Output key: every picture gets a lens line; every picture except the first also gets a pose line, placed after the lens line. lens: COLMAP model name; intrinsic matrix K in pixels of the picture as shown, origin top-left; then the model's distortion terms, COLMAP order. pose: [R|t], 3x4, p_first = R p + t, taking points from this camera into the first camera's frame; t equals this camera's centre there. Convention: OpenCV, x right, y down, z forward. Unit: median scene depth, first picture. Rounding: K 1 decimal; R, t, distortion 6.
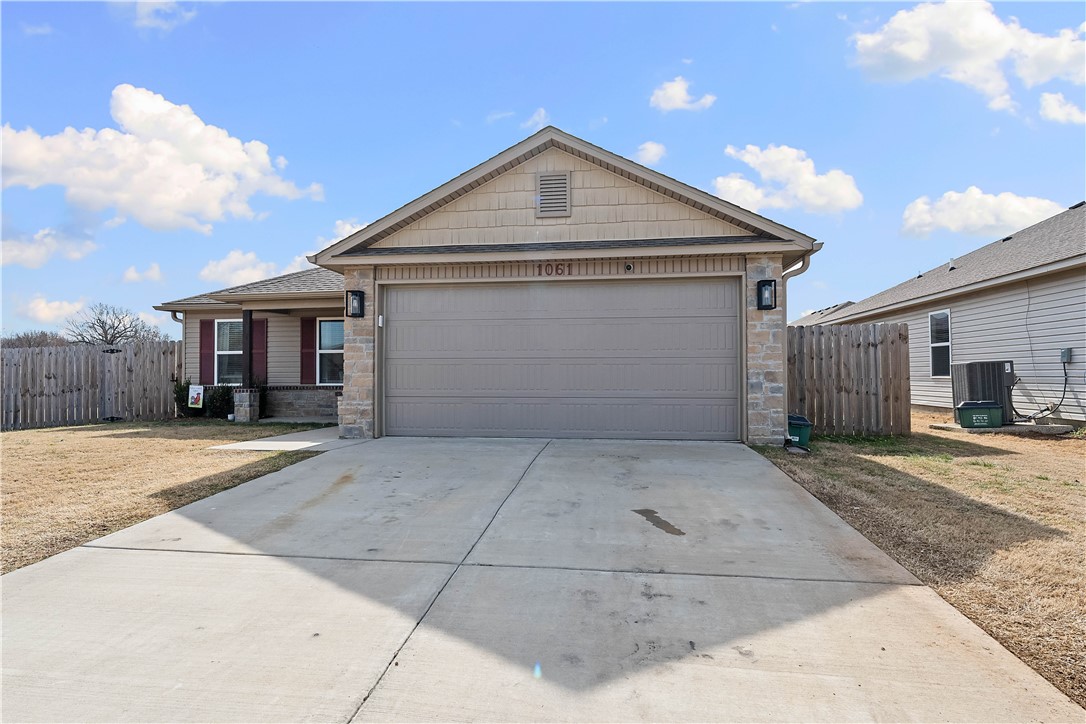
lens RADIAL K [[599.0, 0, 541.5], [0, 599.0, 356.9], [0, 0, 1]] dist [0.000542, -0.000501]
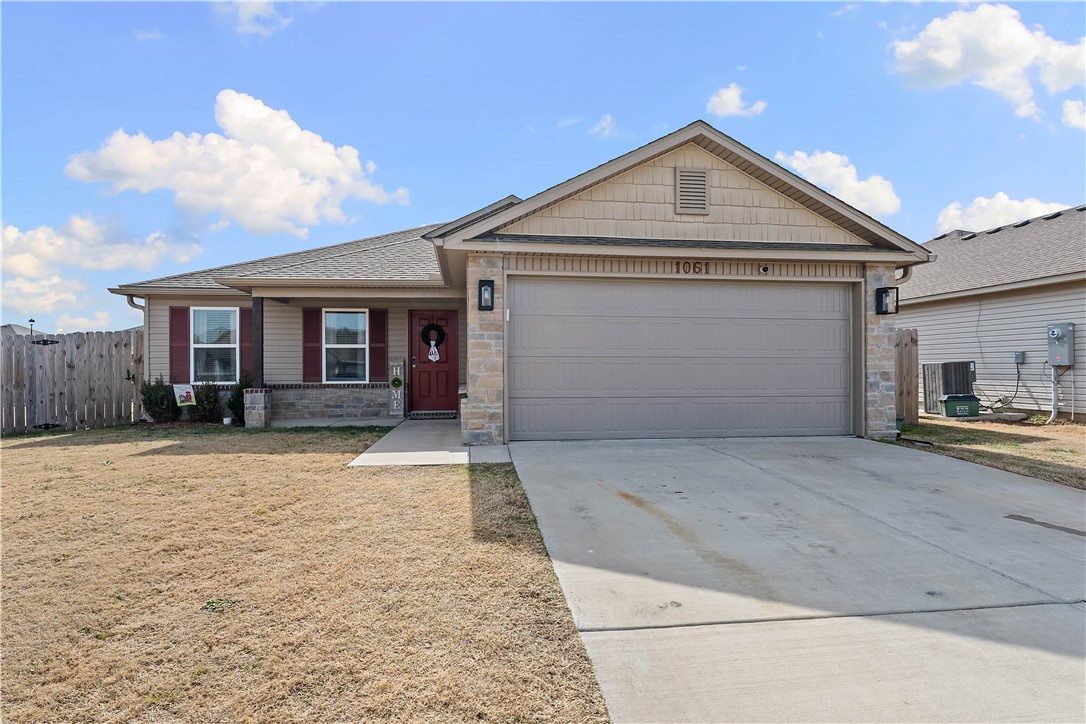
lens RADIAL K [[553.5, 0, 543.0], [0, 553.5, 362.0], [0, 0, 1]] dist [-0.001014, -0.000040]
pose [[0.965036, 0.004492, 0.262079, -0.439270], [-0.009371, 0.999805, 0.017369, -0.003949], [-0.261950, -0.019217, 0.964890, 0.175890]]
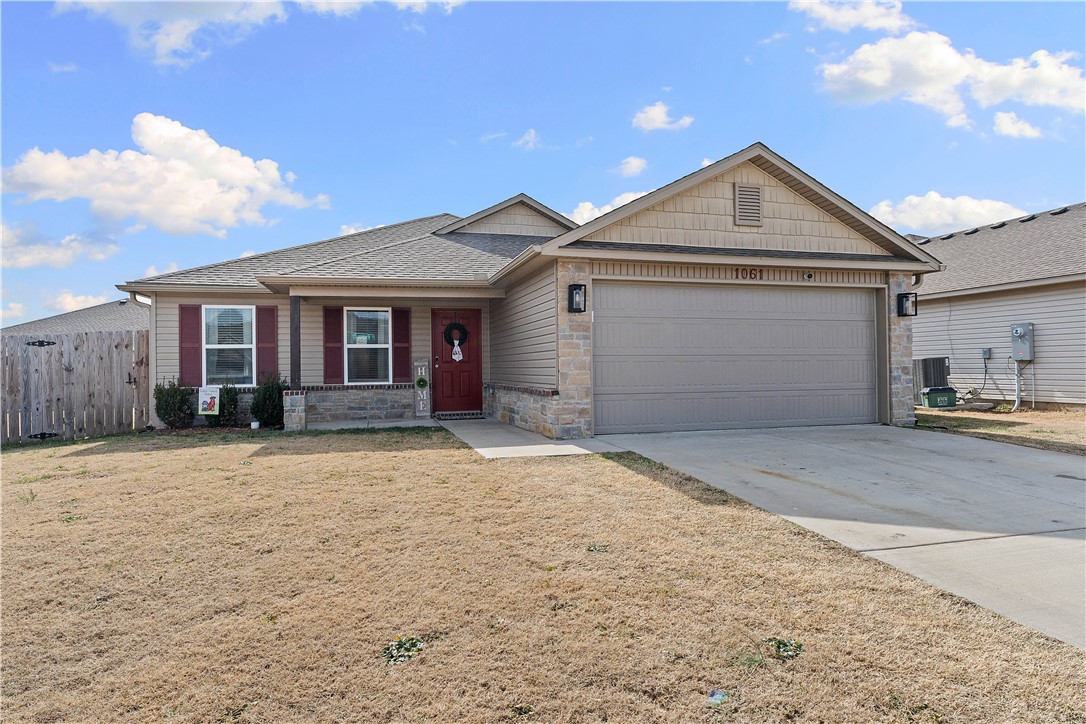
lens RADIAL K [[601.8, 0, 541.0], [0, 601.8, 357.6], [0, 0, 1]] dist [-0.001721, -0.000455]
pose [[0.920042, -0.000786, 0.391820, -0.730556], [-0.003651, 0.999937, 0.010580, -0.003953], [-0.391804, -0.011165, 0.919981, 0.135602]]
